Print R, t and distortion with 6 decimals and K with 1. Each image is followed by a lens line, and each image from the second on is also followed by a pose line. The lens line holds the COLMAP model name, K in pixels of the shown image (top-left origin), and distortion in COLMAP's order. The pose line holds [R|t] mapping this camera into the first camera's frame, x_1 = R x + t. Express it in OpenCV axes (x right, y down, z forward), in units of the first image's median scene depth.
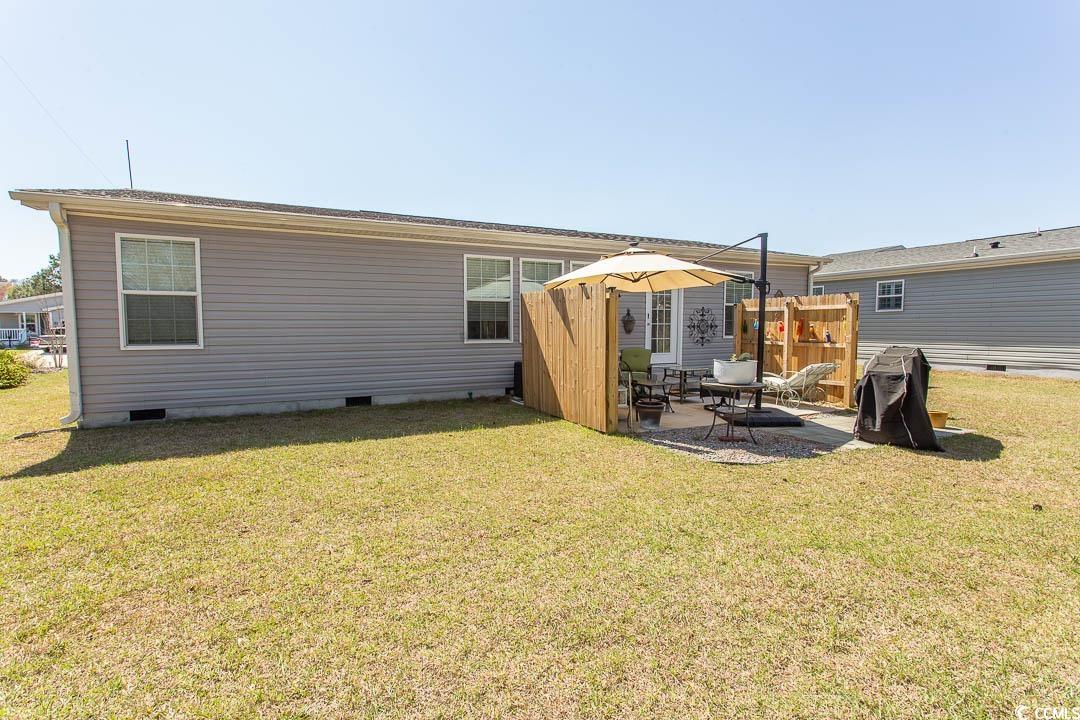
lens RADIAL K [[513.1, 0, 529.4], [0, 513.1, 358.1], [0, 0, 1]] dist [0.003820, -0.000089]
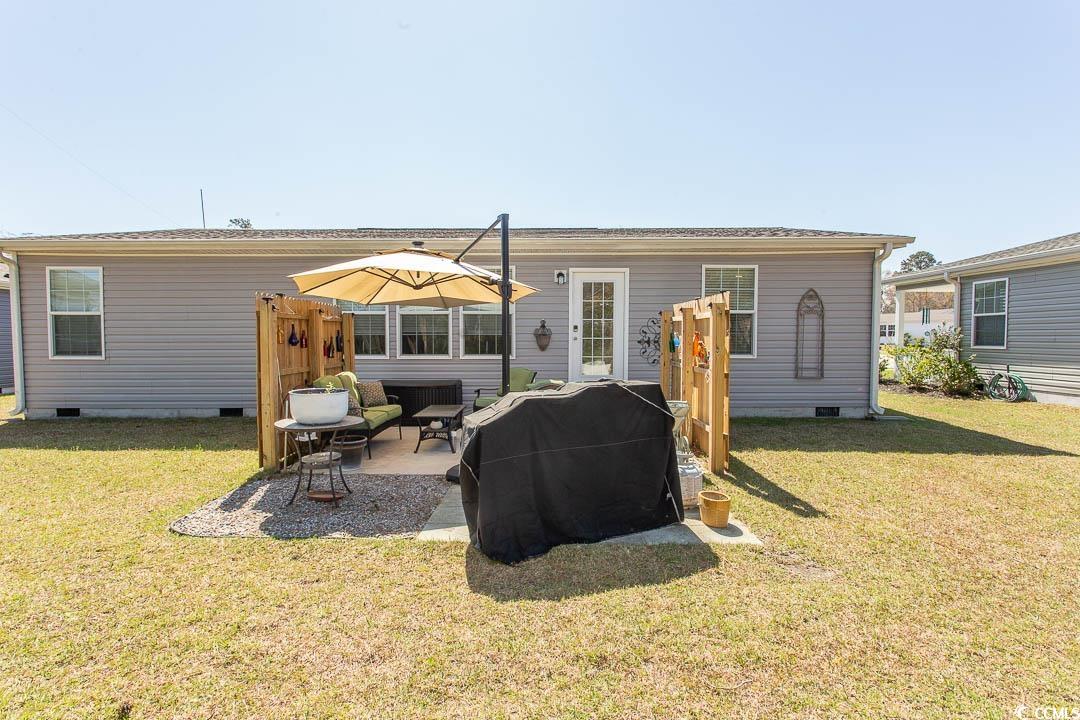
lens RADIAL K [[513.1, 0, 548.6], [0, 513.1, 367.0], [0, 0, 1]] dist [0.003820, -0.000089]
pose [[0.898005, 0.024342, -0.439312, 0.702103], [-0.028445, 0.999592, -0.002759, -0.023708], [0.439065, 0.014974, 0.898330, 0.335319]]
